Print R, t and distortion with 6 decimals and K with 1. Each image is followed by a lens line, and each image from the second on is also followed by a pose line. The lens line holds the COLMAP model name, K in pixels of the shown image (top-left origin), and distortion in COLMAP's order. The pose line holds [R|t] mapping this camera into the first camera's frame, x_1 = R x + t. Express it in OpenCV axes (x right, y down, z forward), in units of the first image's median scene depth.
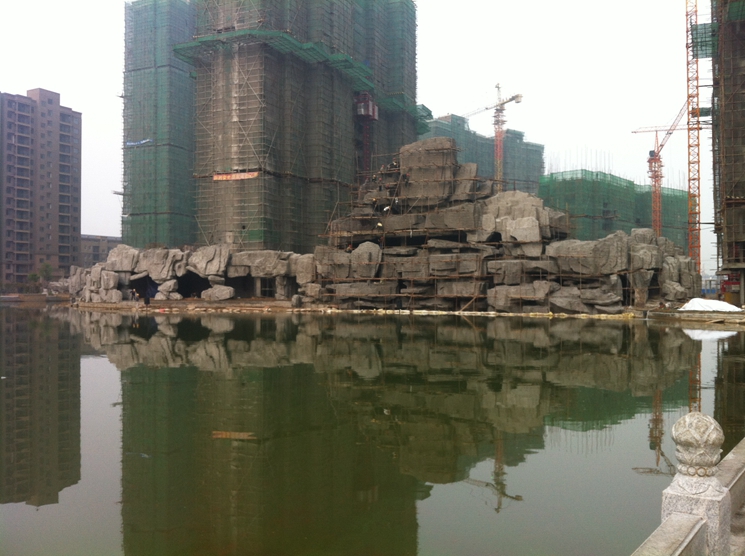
lens RADIAL K [[710.4, 0, 374.3], [0, 710.4, 279.7], [0, 0, 1]] dist [0.071784, -0.248150]
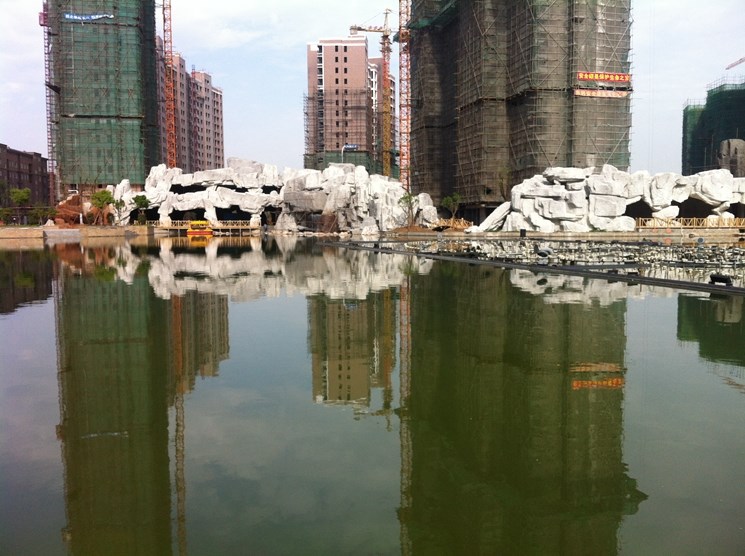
lens RADIAL K [[692.0, 0, 372.1], [0, 692.0, 280.6], [0, 0, 1]] dist [0.074741, -0.237892]
pose [[0.807013, -0.059731, 0.587505, -1.133333], [-0.002365, 0.994537, 0.104362, 0.003298], [-0.590529, -0.085611, 0.802463, 0.498726]]
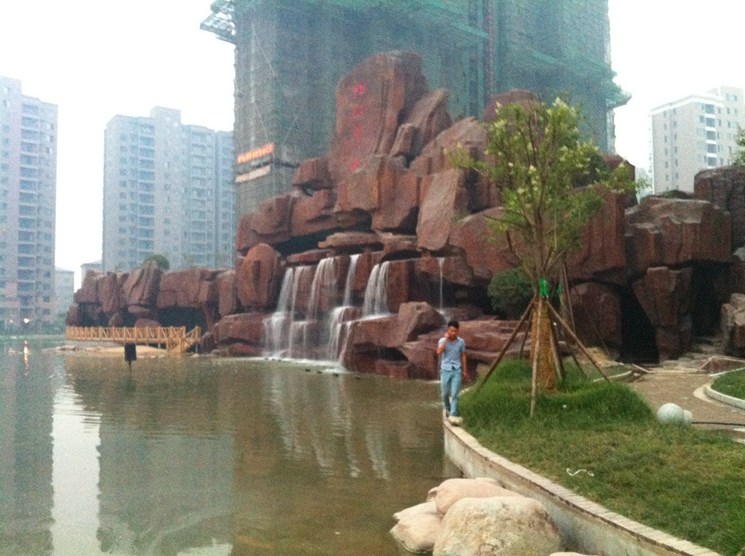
lens RADIAL K [[710.4, 0, 374.3], [0, 710.4, 279.7], [0, 0, 1]] dist [0.071784, -0.248150]
pose [[0.884933, -0.035306, -0.464379, 0.311188], [0.014510, 0.998728, -0.048281, 0.006197], [0.465493, 0.035987, 0.884320, 0.455561]]
